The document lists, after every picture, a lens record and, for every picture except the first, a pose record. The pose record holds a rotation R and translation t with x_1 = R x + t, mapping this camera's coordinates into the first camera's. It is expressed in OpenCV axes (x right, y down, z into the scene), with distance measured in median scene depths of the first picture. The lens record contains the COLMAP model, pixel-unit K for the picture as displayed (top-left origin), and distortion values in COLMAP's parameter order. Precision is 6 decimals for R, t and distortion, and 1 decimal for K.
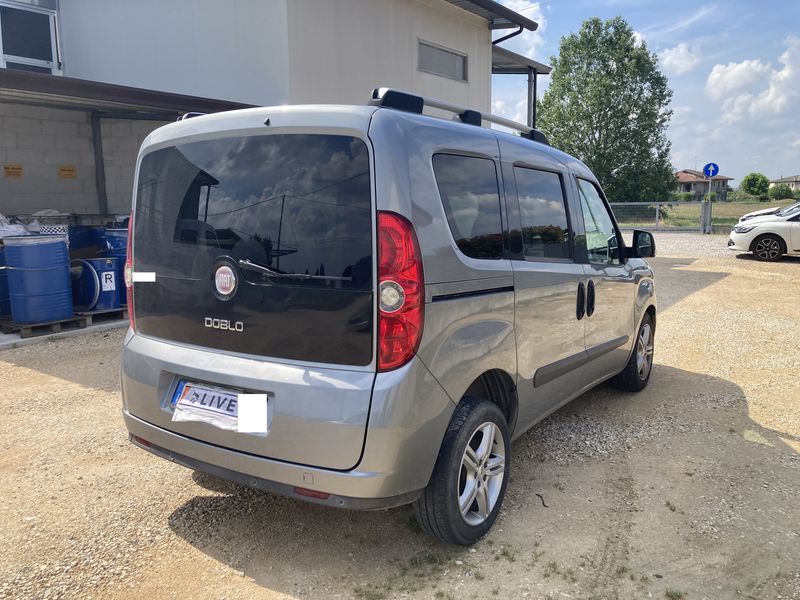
lens RADIAL K [[646.7, 0, 406.9], [0, 646.7, 295.8], [0, 0, 1]] dist [0.024990, -0.026380]
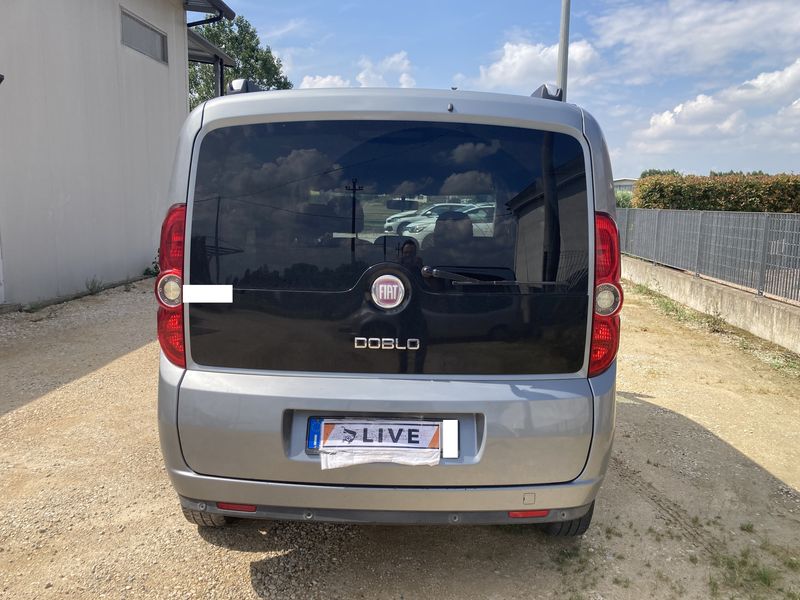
lens RADIAL K [[646.7, 0, 401.8], [0, 646.7, 305.5], [0, 0, 1]] dist [0.024990, -0.026380]
pose [[0.842361, -0.056158, 0.535980, -0.711750], [0.045827, 0.998418, 0.032587, -0.031718], [-0.536962, -0.002887, 0.843601, 0.276563]]
